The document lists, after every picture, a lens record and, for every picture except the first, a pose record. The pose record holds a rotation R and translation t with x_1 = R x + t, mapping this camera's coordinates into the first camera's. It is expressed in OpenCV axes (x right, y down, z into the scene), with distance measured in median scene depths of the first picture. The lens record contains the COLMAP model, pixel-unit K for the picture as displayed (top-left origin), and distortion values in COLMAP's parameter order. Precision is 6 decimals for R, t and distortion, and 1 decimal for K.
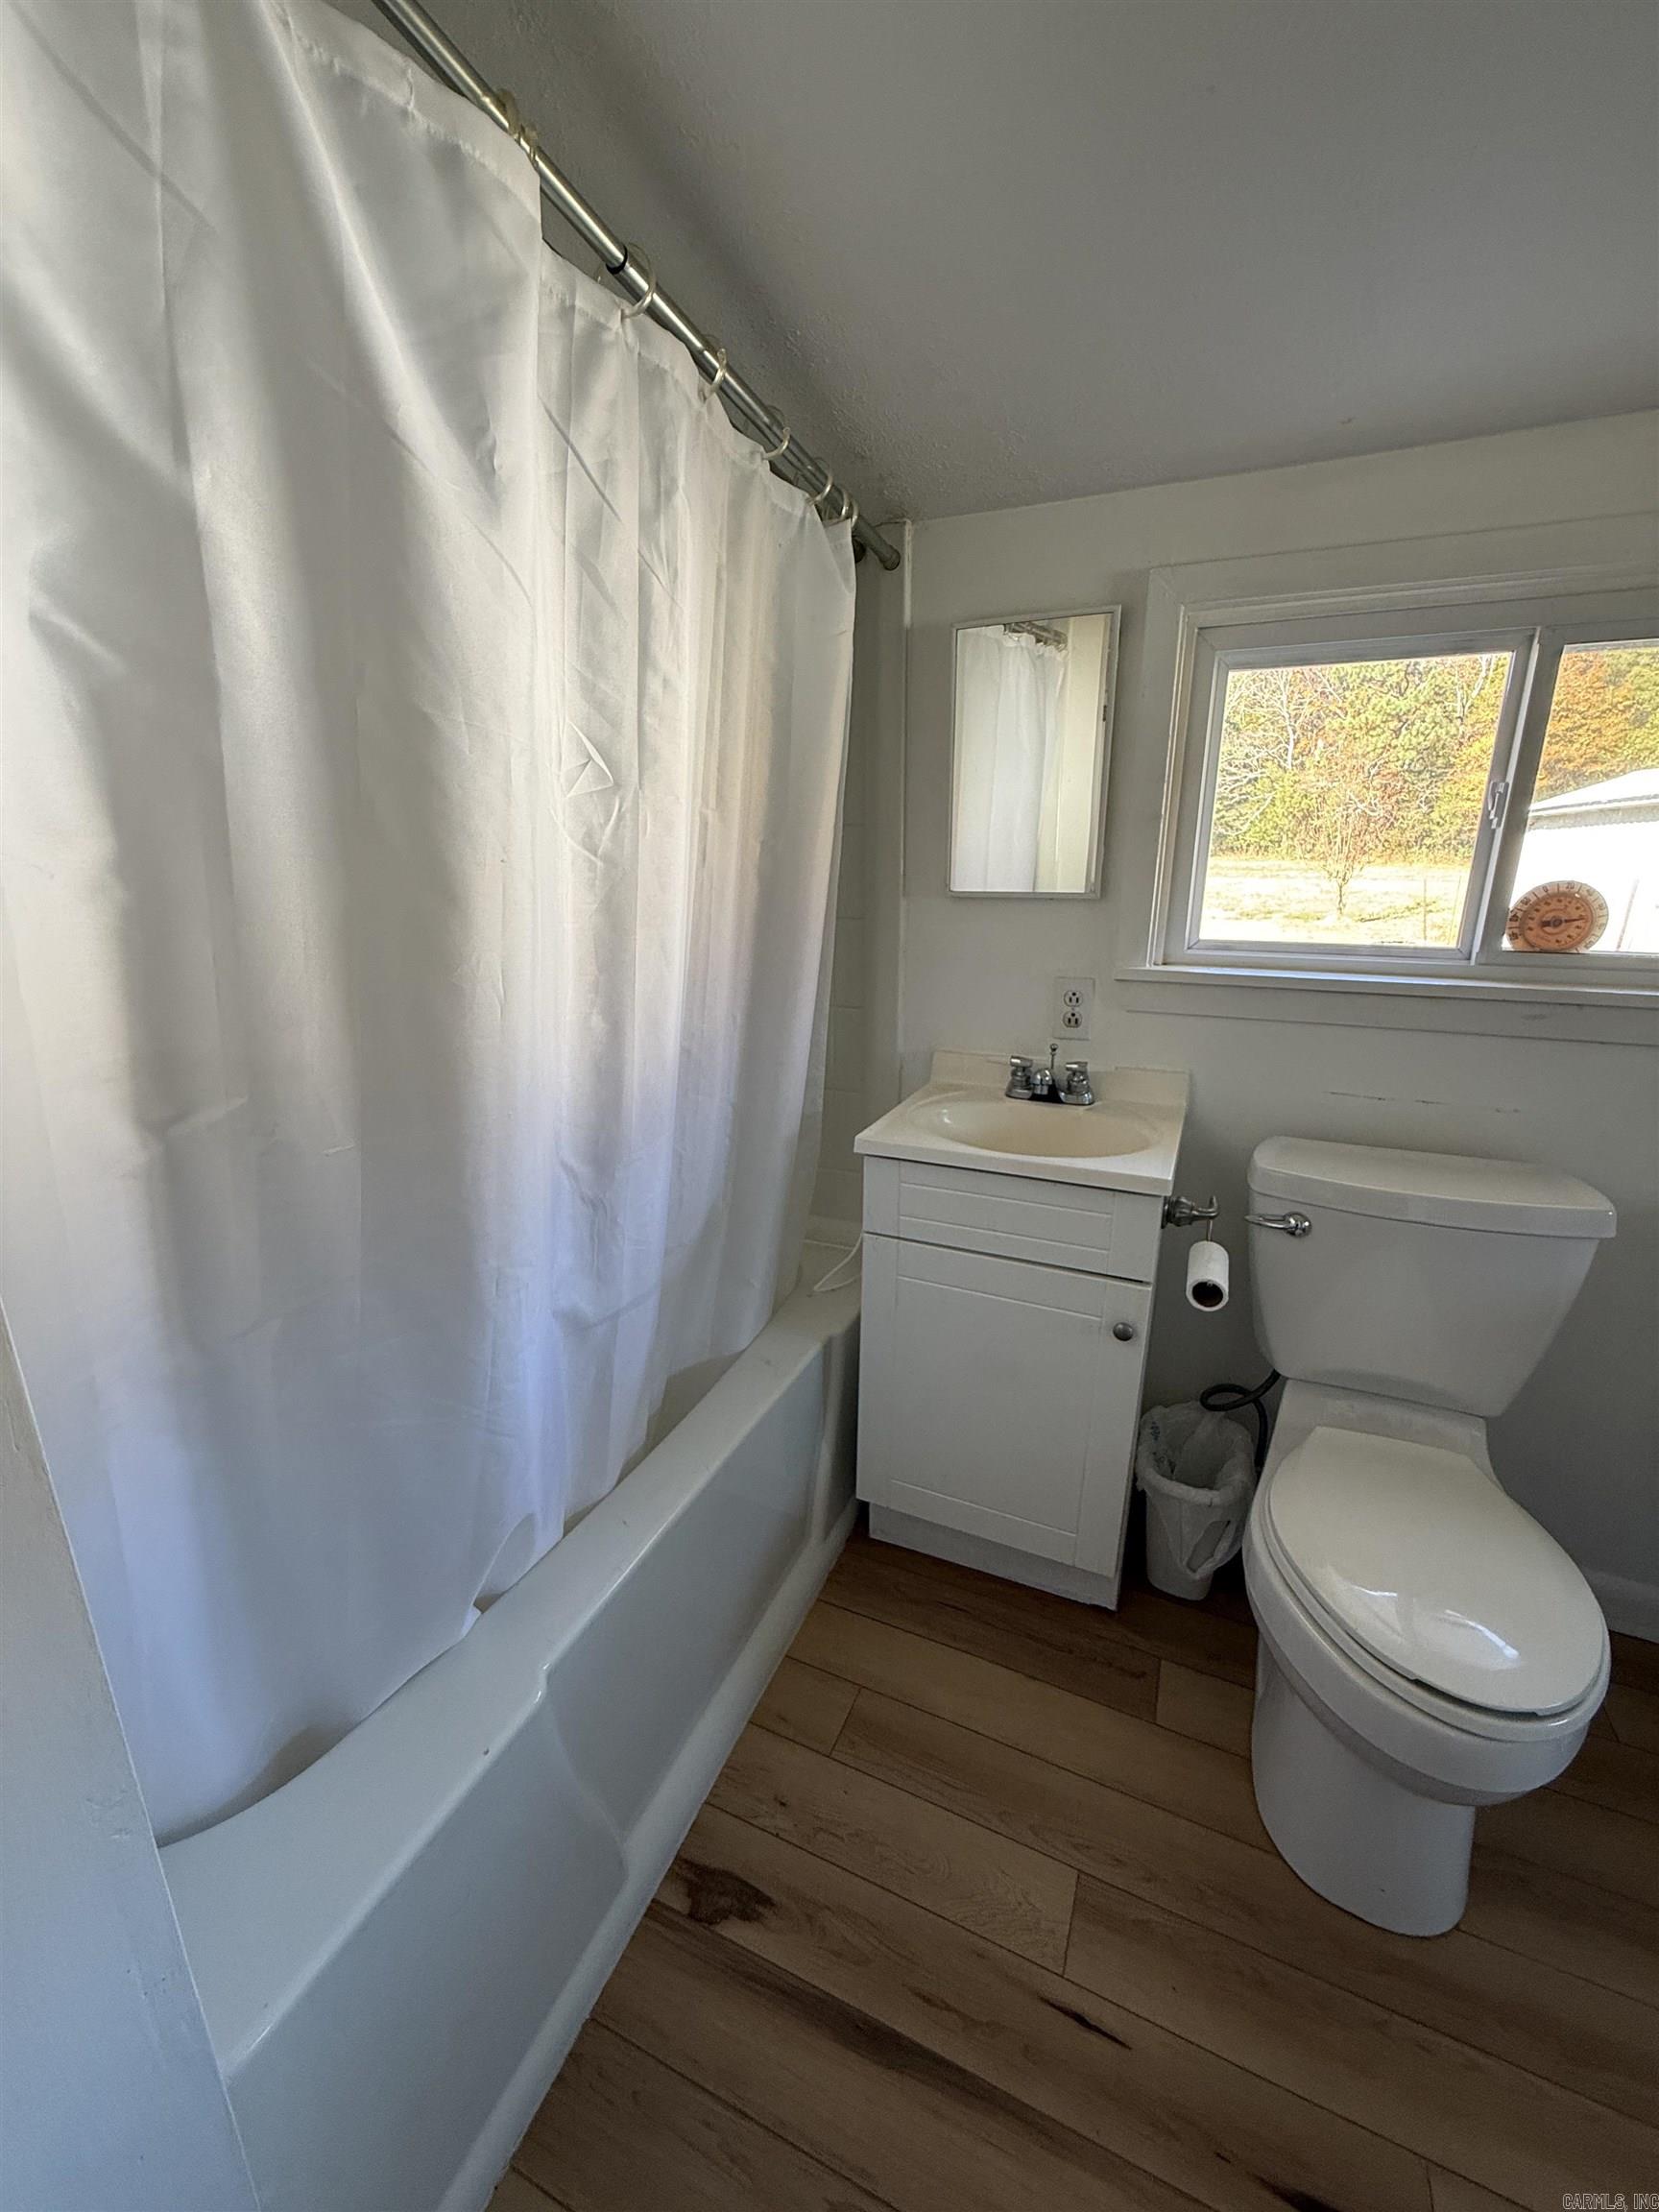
lens RADIAL K [[879.0, 0, 831.9], [0, 879.0, 1103.3], [0, 0, 1]] dist [-0.000504, 0.000048]
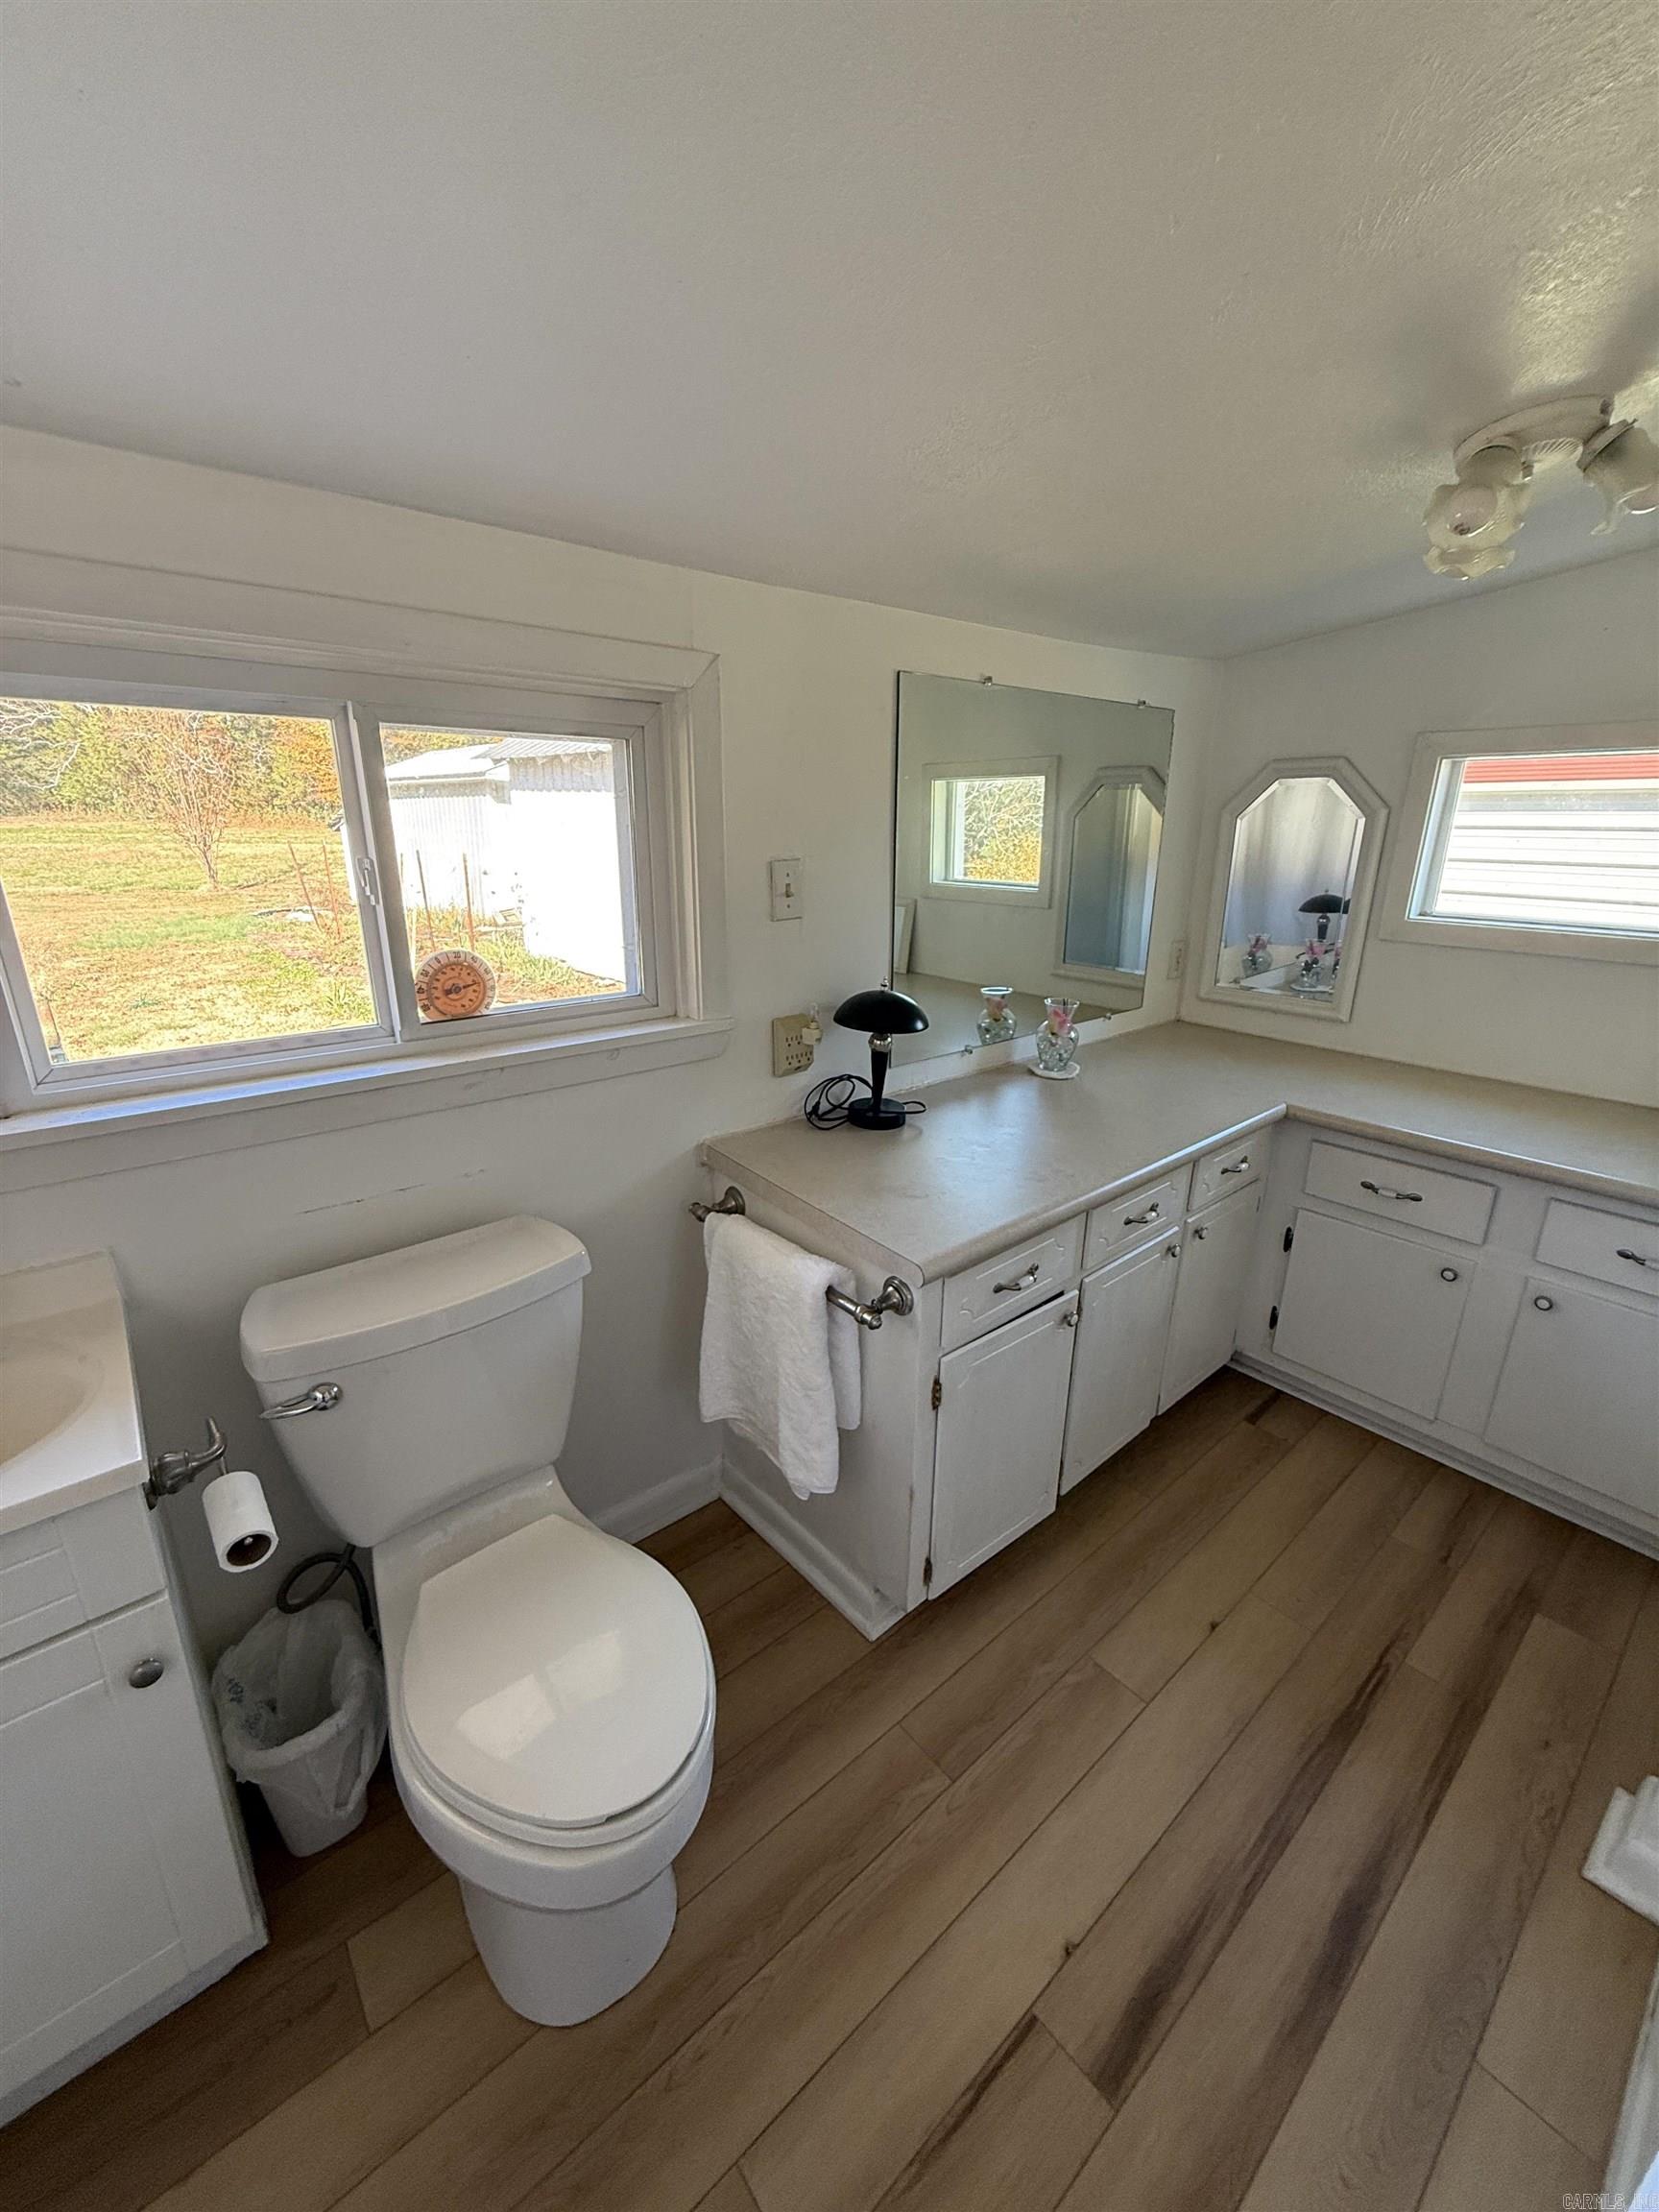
lens RADIAL K [[879.0, 0, 831.9], [0, 879.0, 1103.3], [0, 0, 1]] dist [-0.000504, 0.000048]
pose [[0.440852, -0.271540, 0.855521, 0.091308], [0.236195, 0.954644, 0.181290, -0.161868], [-0.865945, 0.122148, 0.484993, 0.124250]]
